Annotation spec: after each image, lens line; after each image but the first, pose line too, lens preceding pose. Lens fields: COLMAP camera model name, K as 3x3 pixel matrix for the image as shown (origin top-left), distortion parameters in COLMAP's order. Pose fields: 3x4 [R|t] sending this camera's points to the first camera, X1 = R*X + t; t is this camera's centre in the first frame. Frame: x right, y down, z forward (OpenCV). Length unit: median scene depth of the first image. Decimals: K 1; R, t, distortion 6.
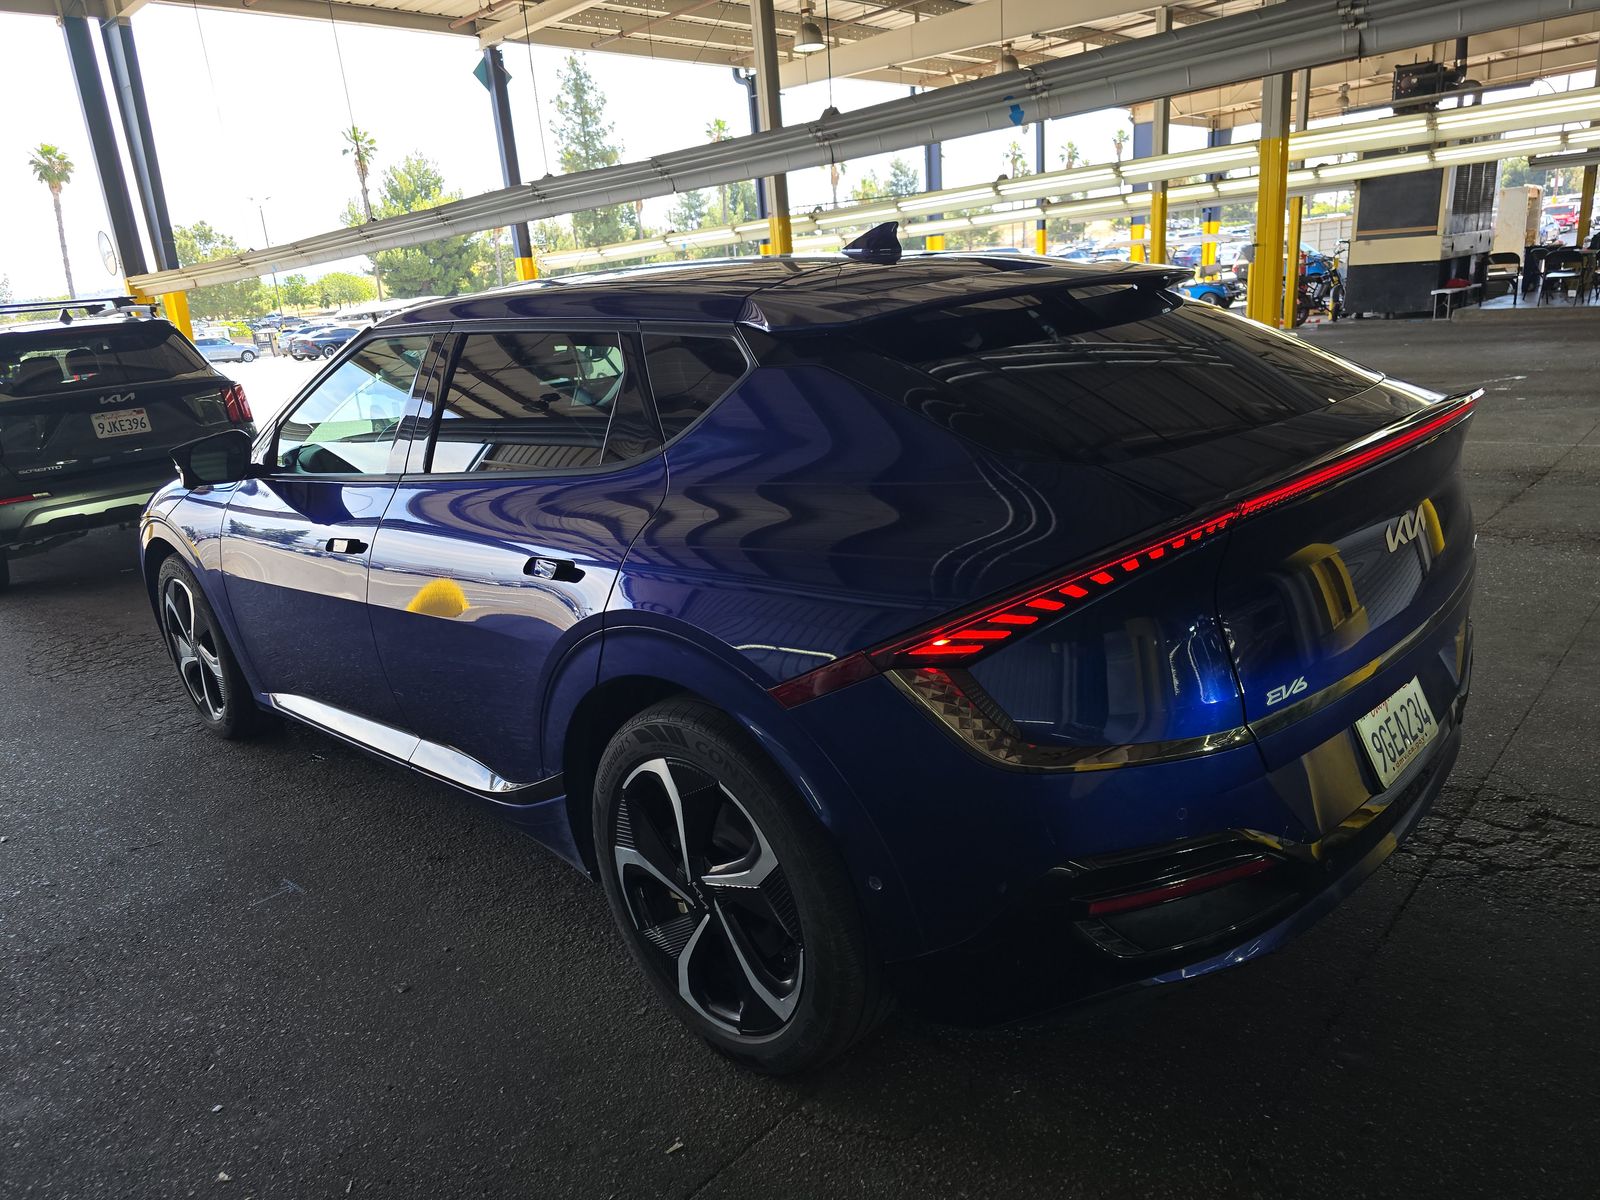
lens RADIAL K [[1076.6, 0, 801.9], [0, 1076.6, 610.3], [0, 0, 1]] dist [0.013523, -0.013897]
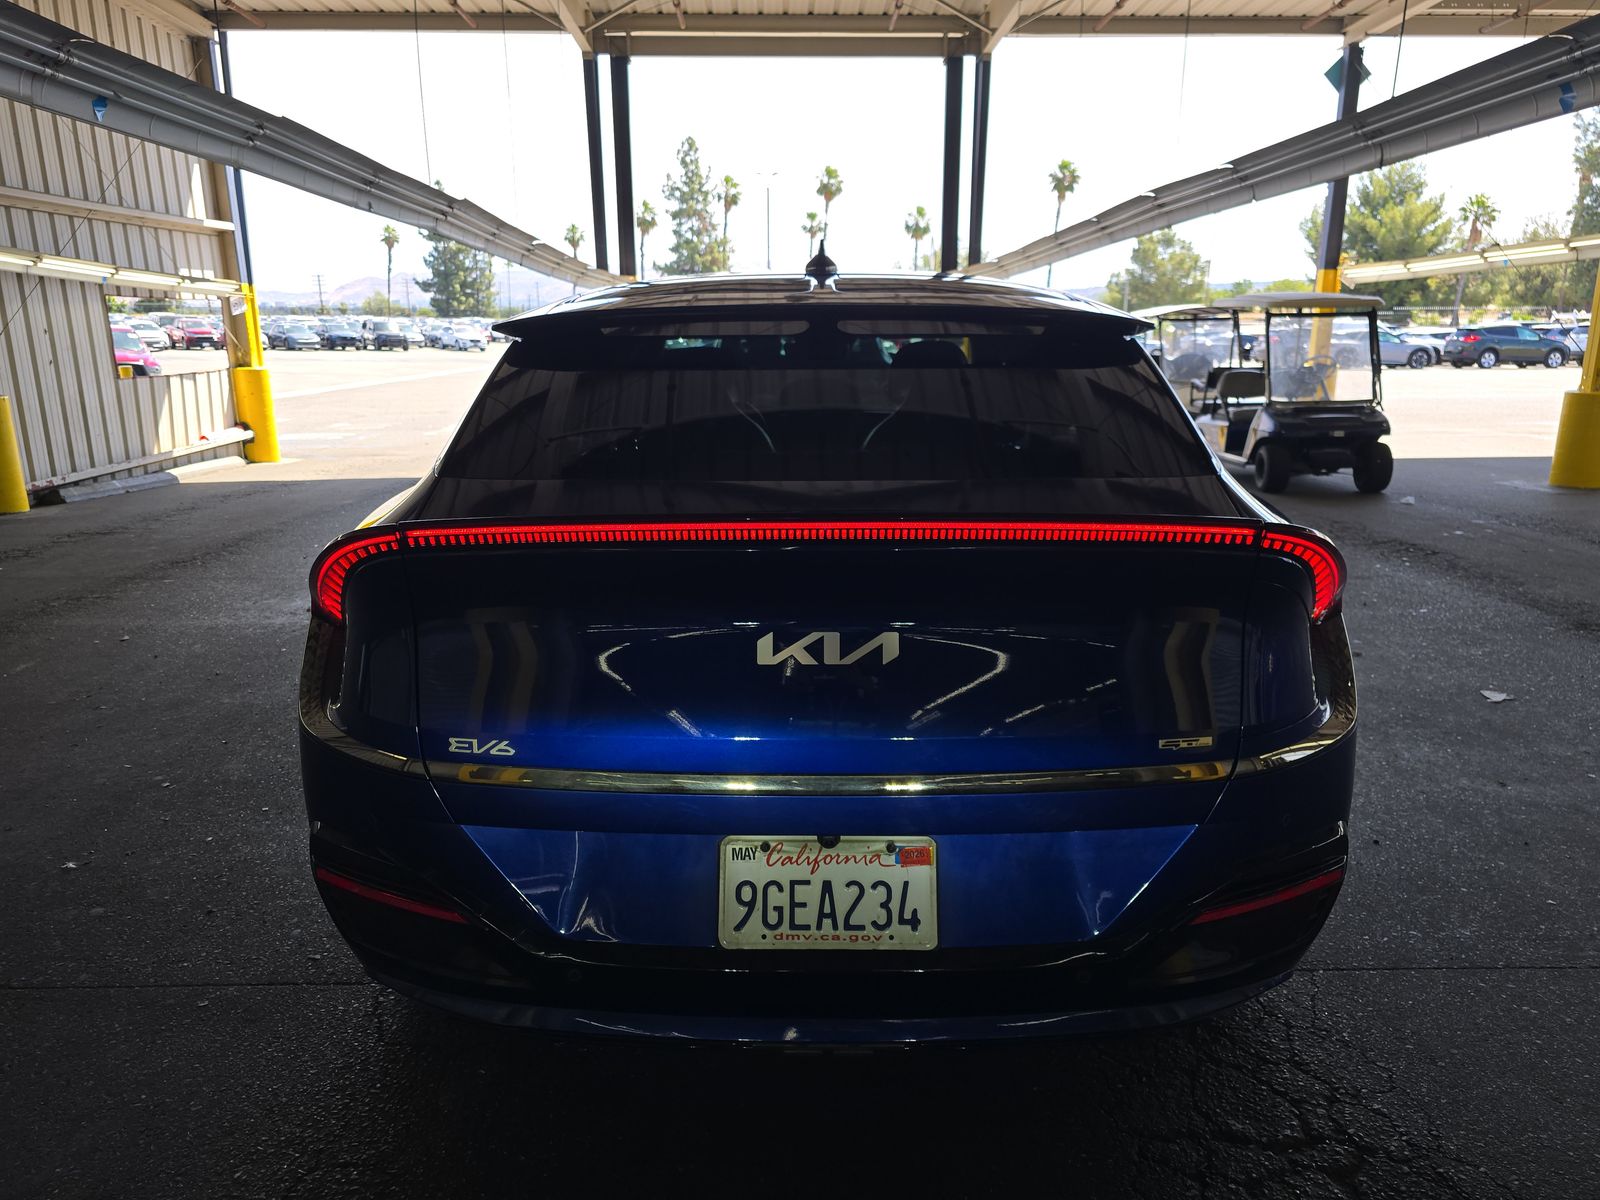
lens RADIAL K [[1076.6, 0, 796.8], [0, 1076.6, 603.2], [0, 0, 1]] dist [0.013523, -0.013897]
pose [[0.695019, 0.246810, -0.675303, 0.267610], [-0.254517, 0.962875, 0.089964, -0.042740], [0.672436, 0.109349, 0.732033, 0.106246]]
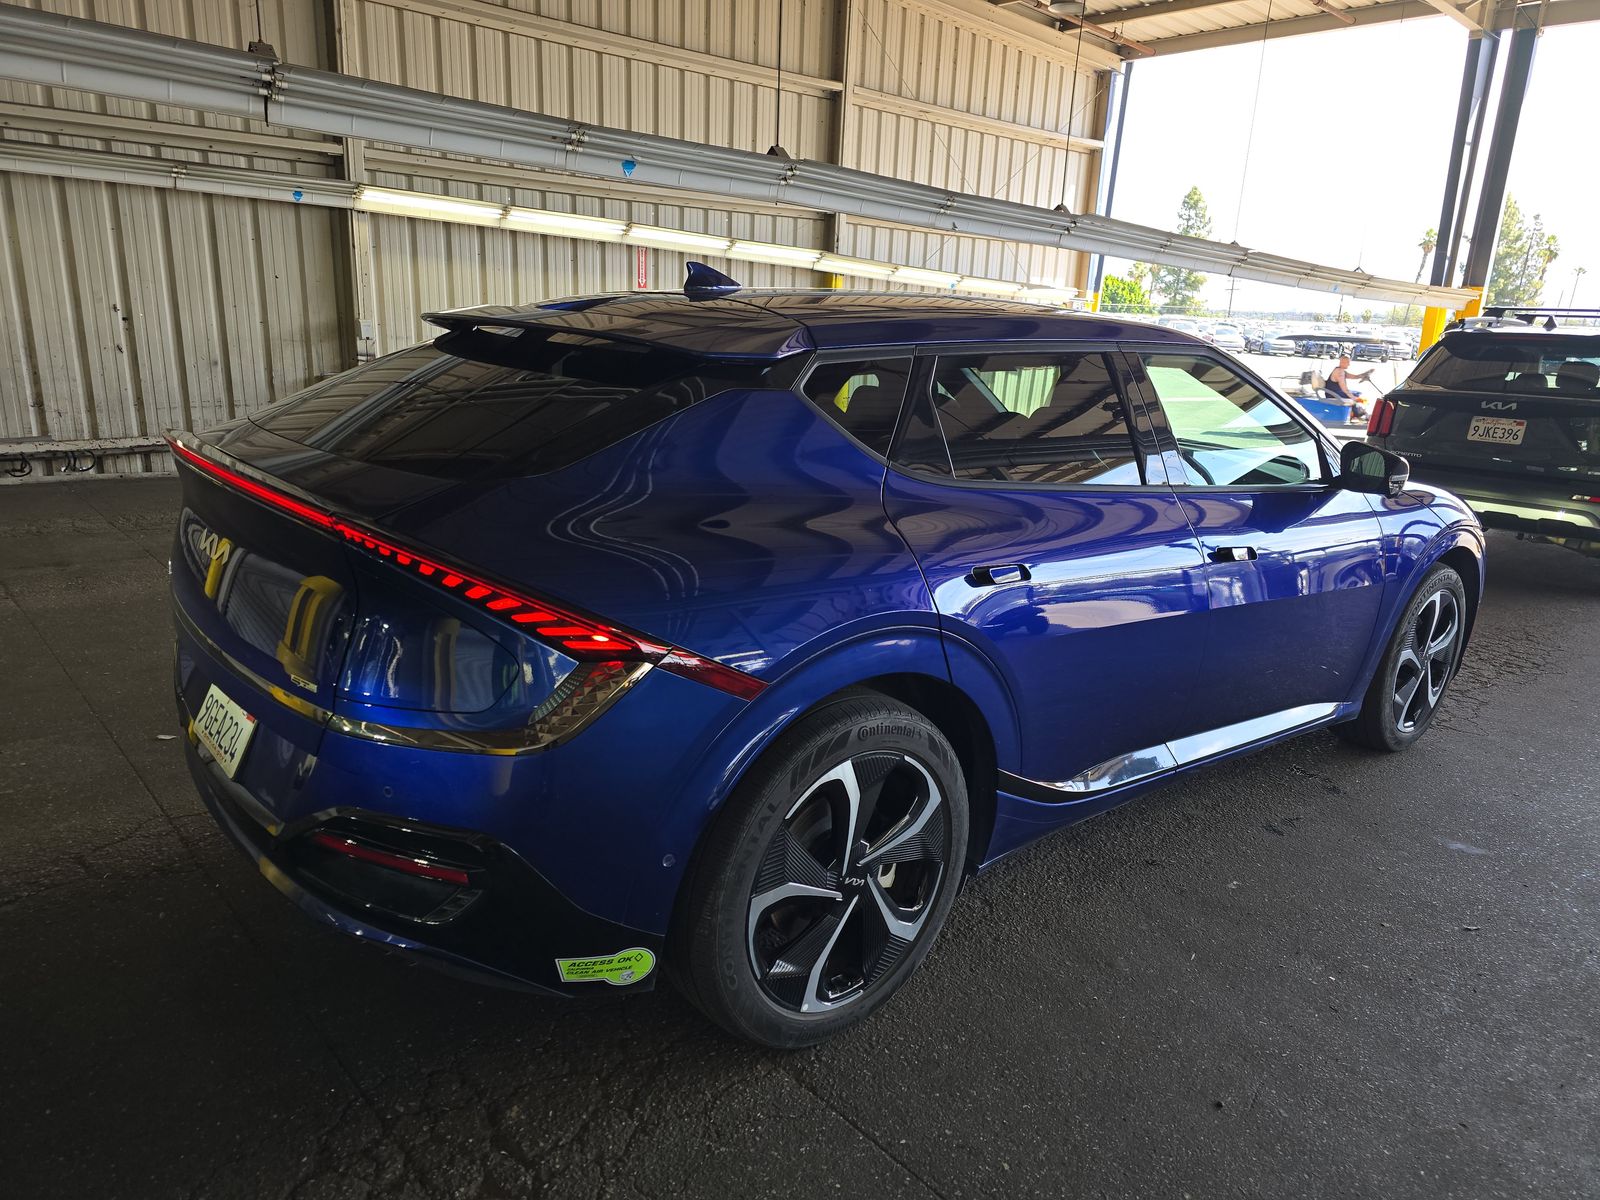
lens RADIAL K [[1076.6, 0, 796.2], [0, 1076.6, 592.6], [0, 0, 1]] dist [0.013523, -0.013897]
pose [[-0.082731, 0.317871, -0.944517, 0.409671], [-0.322804, 0.888122, 0.327167, -0.156600], [0.942843, 0.331961, 0.029134, 0.407178]]
